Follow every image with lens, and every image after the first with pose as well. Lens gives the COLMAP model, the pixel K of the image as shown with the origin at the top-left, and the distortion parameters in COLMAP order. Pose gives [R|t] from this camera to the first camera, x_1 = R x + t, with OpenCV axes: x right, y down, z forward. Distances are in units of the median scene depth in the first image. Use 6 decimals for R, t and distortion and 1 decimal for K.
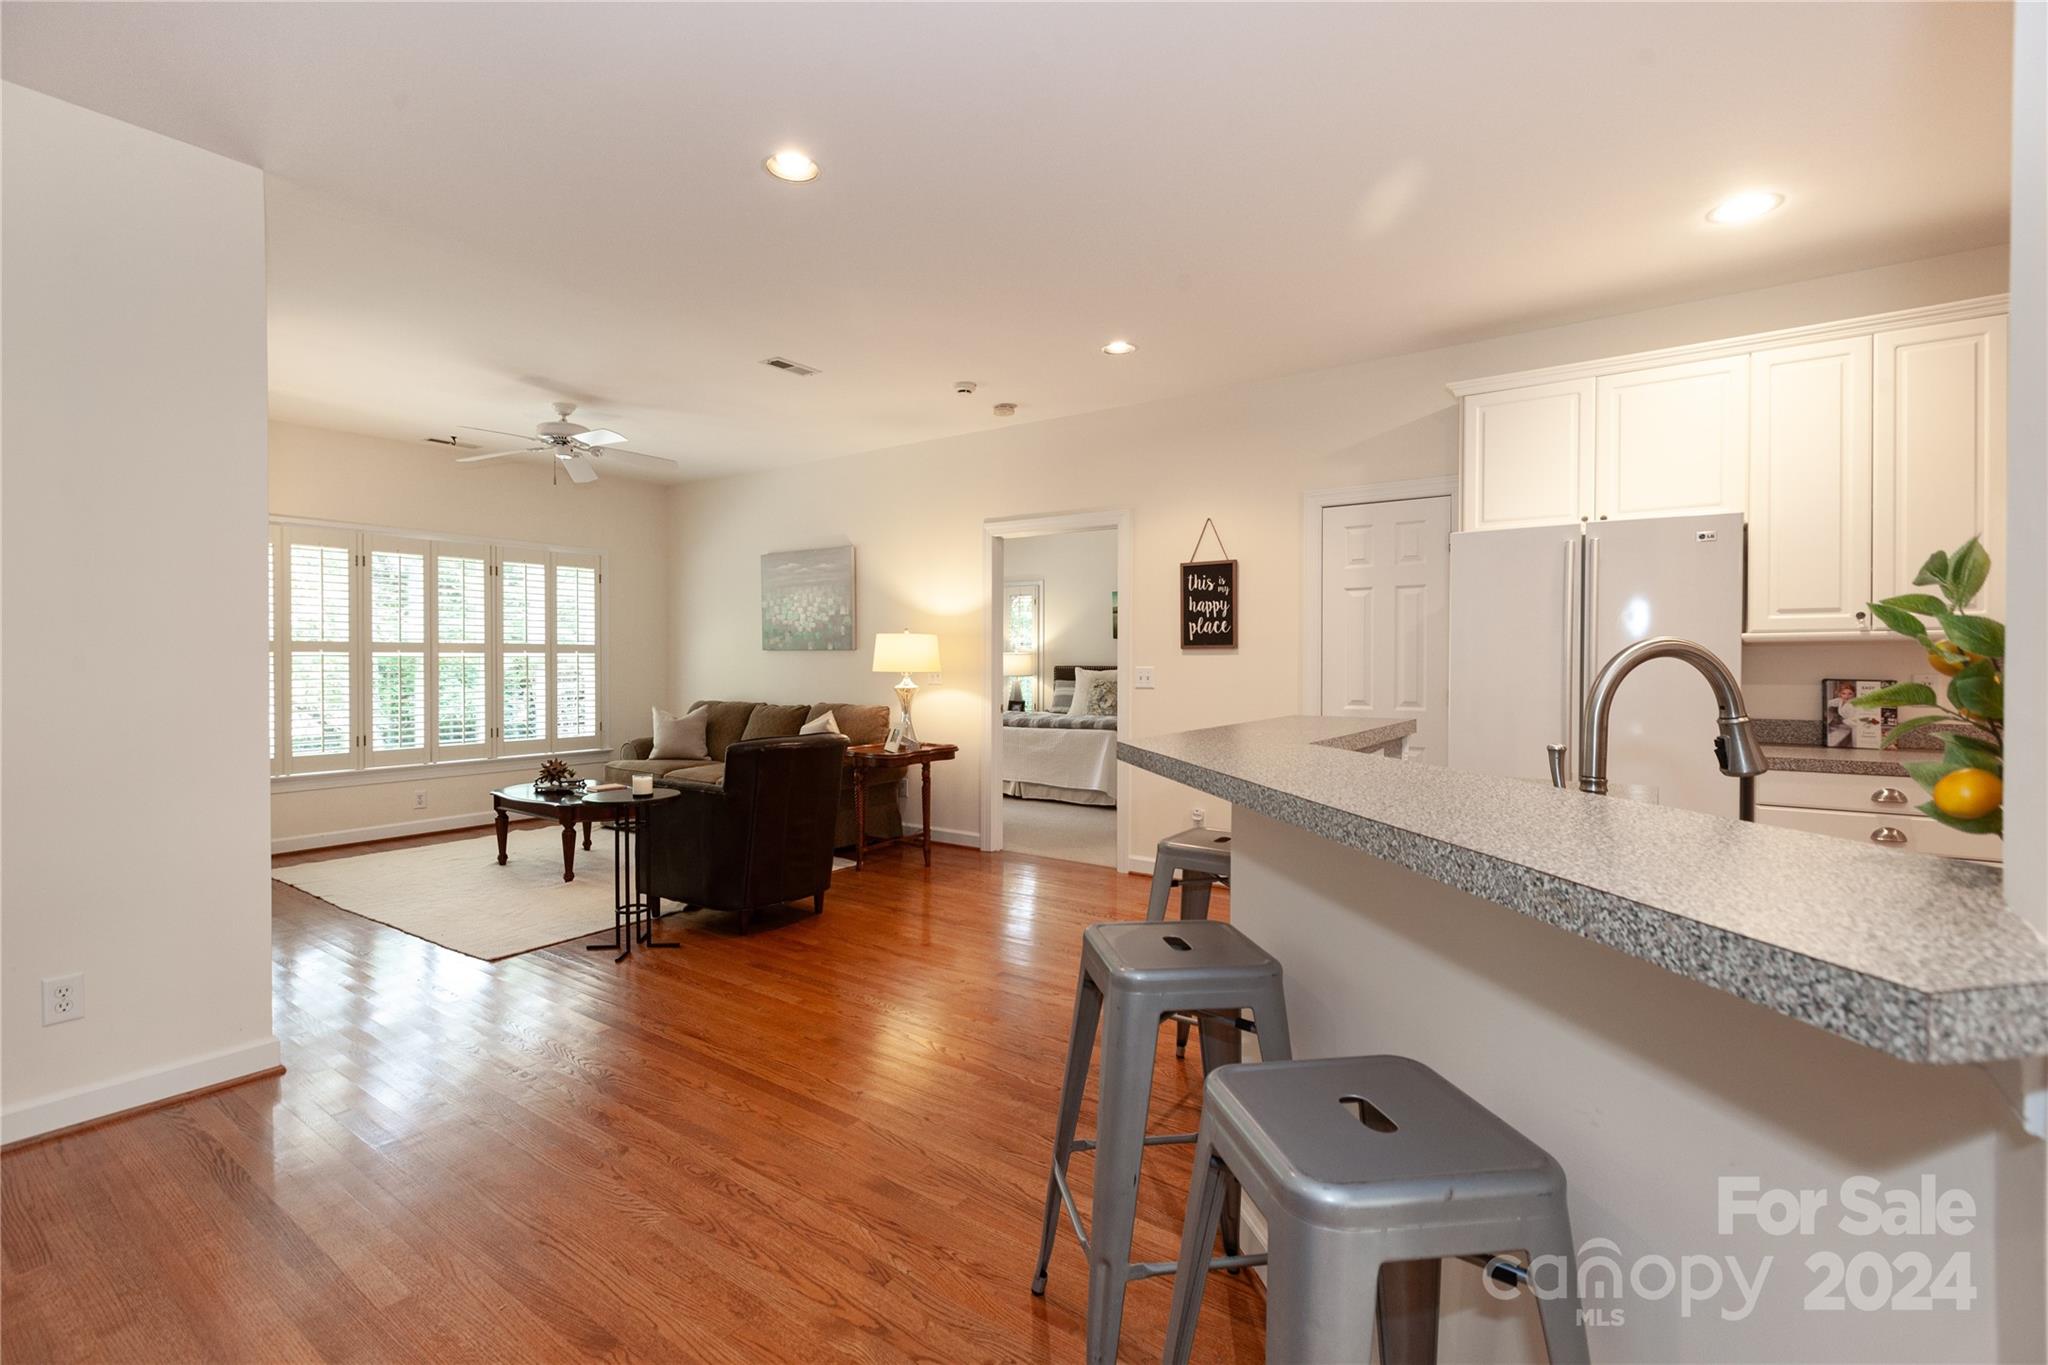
lens RADIAL K [[925.8, 0, 1001.5], [0, 925.8, 669.8], [0, 0, 1]] dist [-0.001560, -0.001862]
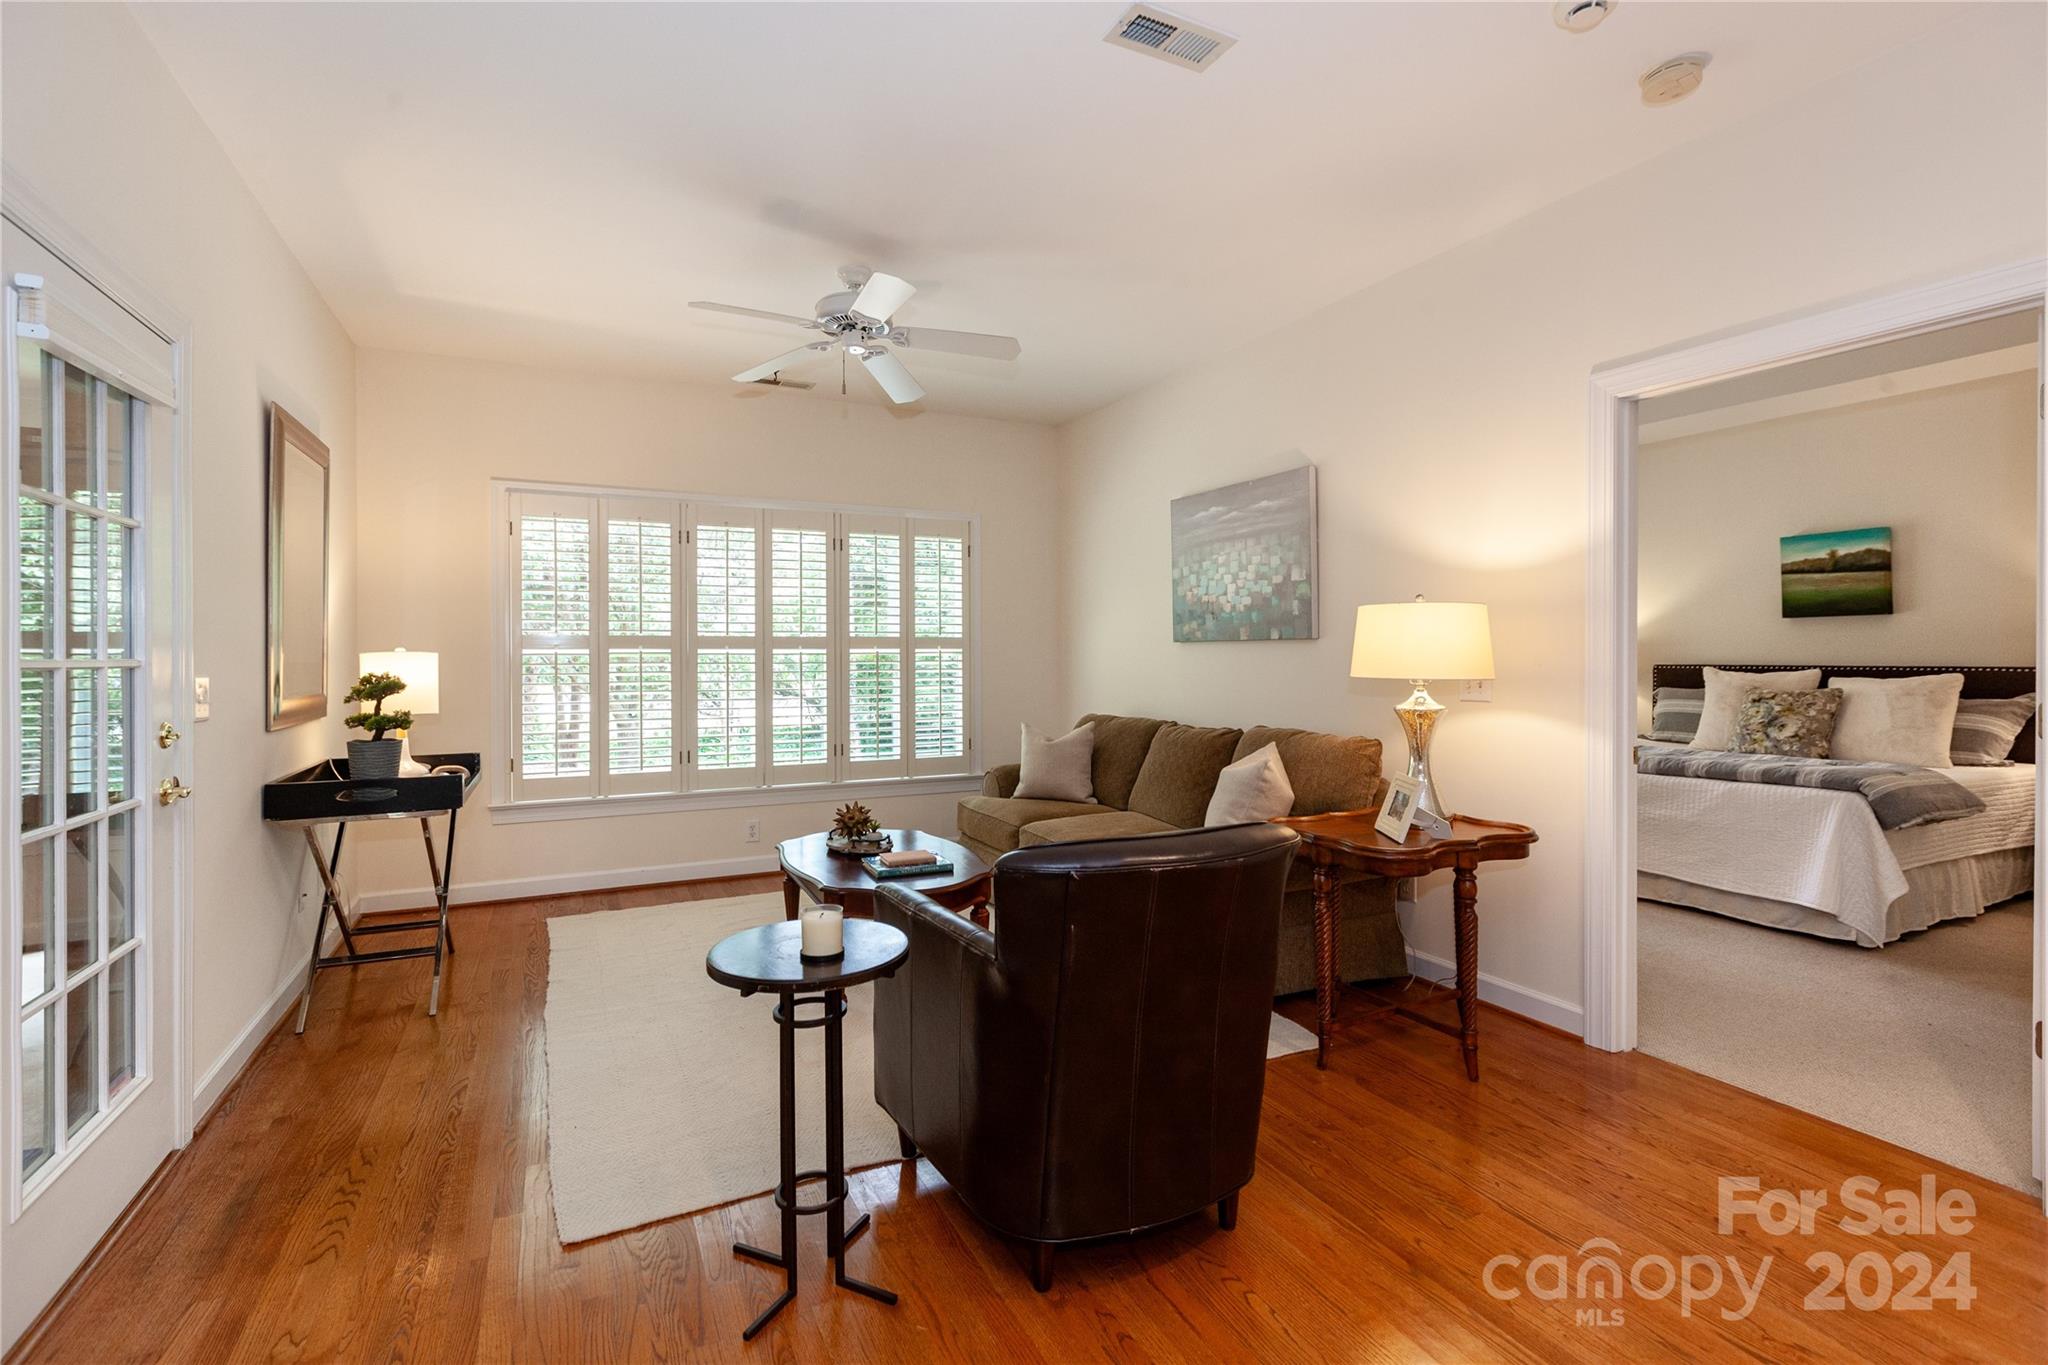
lens RADIAL K [[925.8, 0, 995.9], [0, 925.8, 660.0], [0, 0, 1]] dist [-0.001560, -0.001862]
pose [[0.880751, -0.002463, -0.473572, -0.056965], [-0.001182, 0.999972, -0.007398, -0.003157], [0.473577, 0.007076, 0.880724, 0.370516]]
